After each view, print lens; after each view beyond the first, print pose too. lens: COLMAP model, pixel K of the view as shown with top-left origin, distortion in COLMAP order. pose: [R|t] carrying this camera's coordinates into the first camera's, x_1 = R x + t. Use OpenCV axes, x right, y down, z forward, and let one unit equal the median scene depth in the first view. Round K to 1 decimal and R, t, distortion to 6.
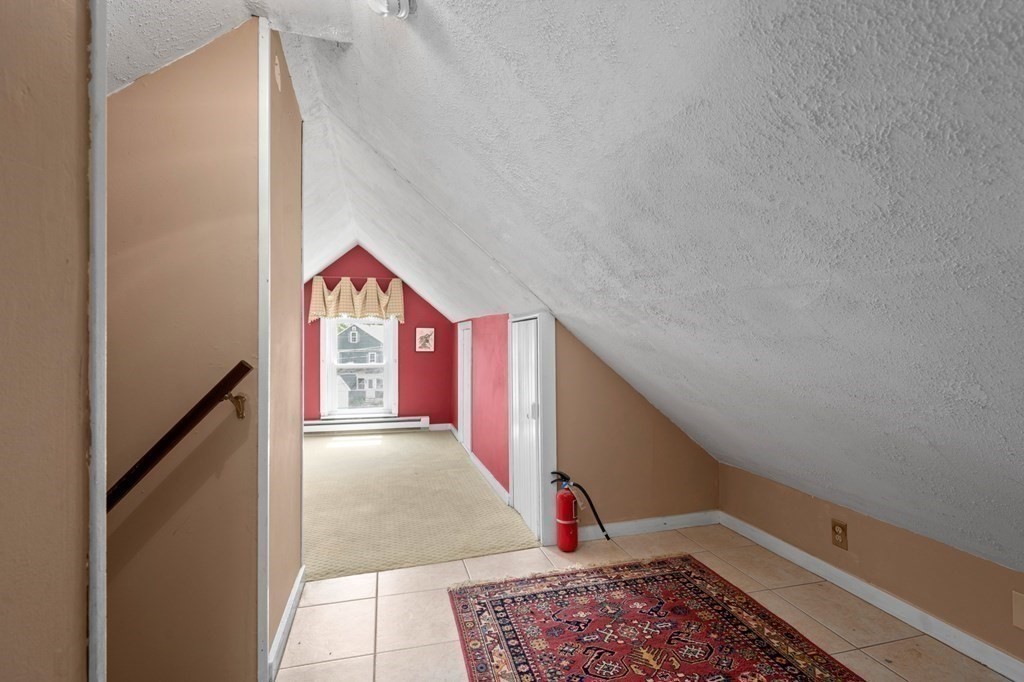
lens RADIAL K [[487.5, 0, 512.7], [0, 487.5, 342.7], [0, 0, 1]] dist [-0.000161, 0.000108]
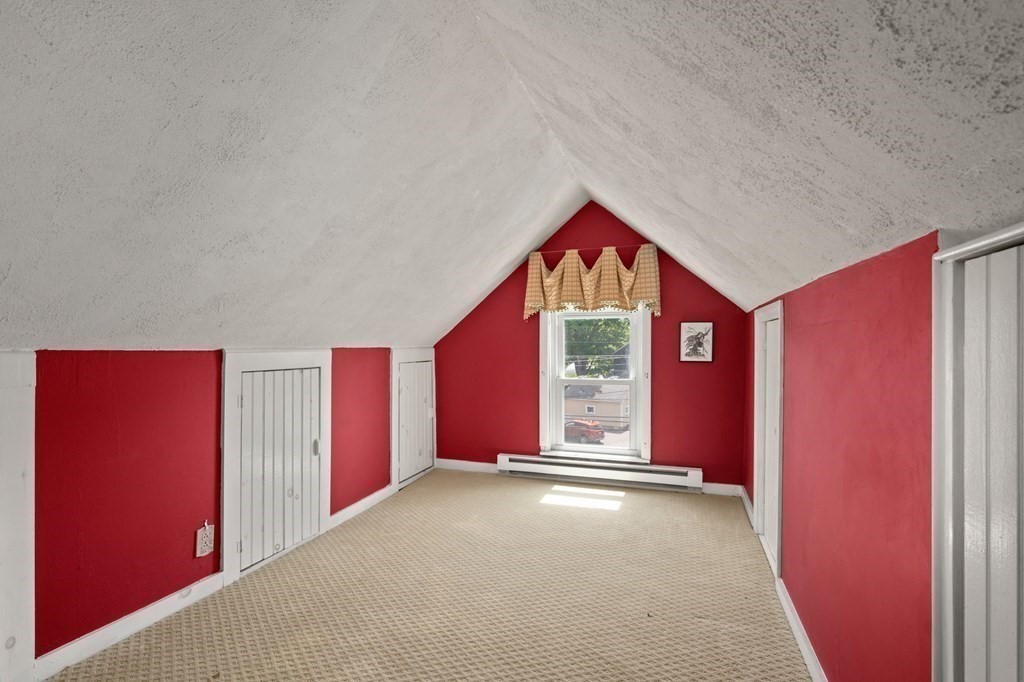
lens RADIAL K [[487.5, 0, 515.7], [0, 487.5, 353.7], [0, 0, 1]] dist [-0.000161, 0.000108]
pose [[0.831762, 0.008787, -0.555063, -0.031093], [-0.000338, 0.999883, 0.015321, -0.000742], [0.555132, -0.012556, 0.831667, 0.386414]]
